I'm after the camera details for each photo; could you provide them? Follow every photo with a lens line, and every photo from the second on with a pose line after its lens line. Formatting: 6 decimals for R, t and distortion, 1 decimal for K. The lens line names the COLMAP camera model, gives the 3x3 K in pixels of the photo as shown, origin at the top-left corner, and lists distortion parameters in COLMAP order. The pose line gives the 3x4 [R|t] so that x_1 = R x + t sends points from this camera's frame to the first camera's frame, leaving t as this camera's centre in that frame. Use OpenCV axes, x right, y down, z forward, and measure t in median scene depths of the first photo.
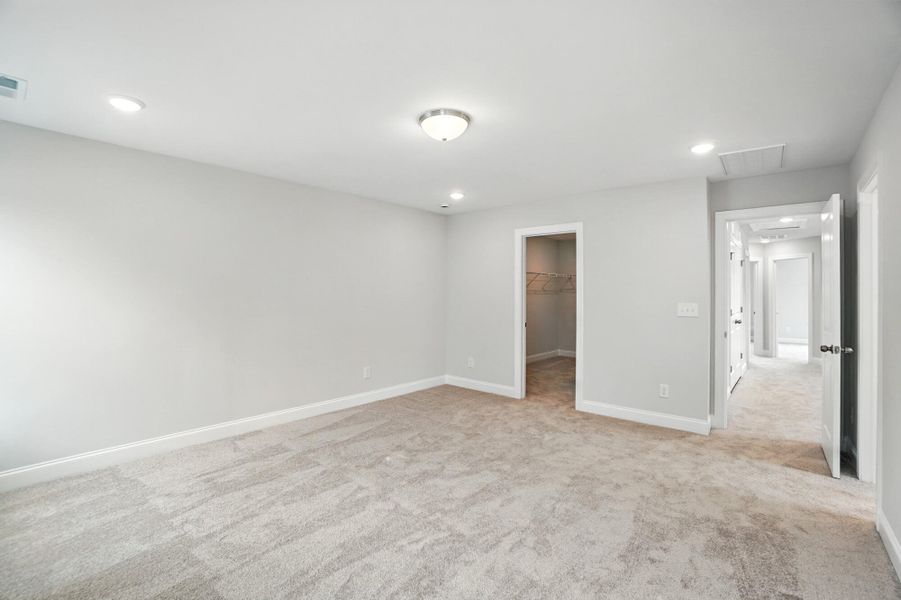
lens RADIAL K [[401.0, 0, 447.0], [0, 401.0, 297.0], [0, 0, 1]] dist [-0.063338, 0.022530]
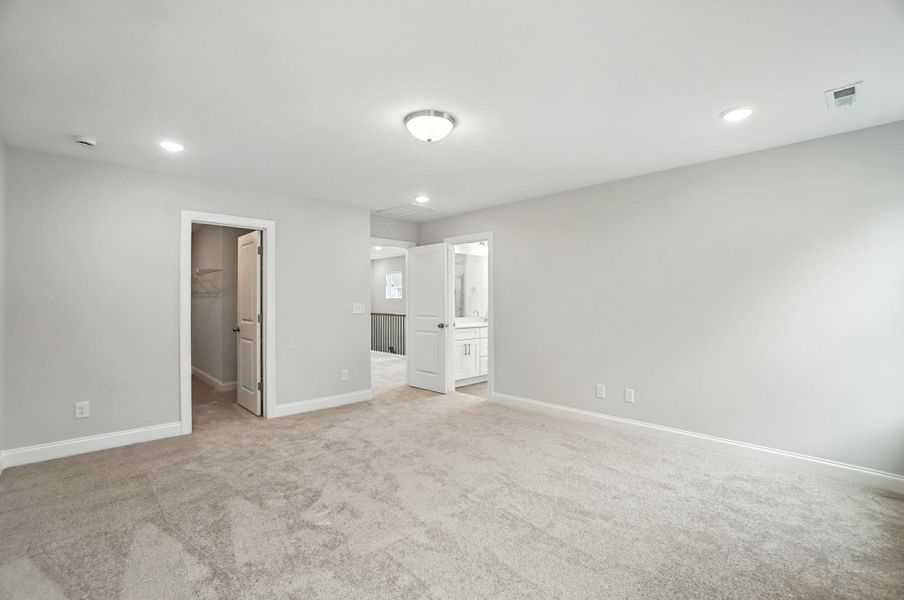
lens RADIAL K [[402.4, 0, 448.5], [0, 402.4, 296.9], [0, 0, 1]] dist [-0.063338, 0.022530]
pose [[0.094747, 0.007770, 0.995471, -0.715069], [0.007933, 0.999932, -0.008560, 0.008945], [-0.995470, 0.008708, 0.094679, 0.607268]]
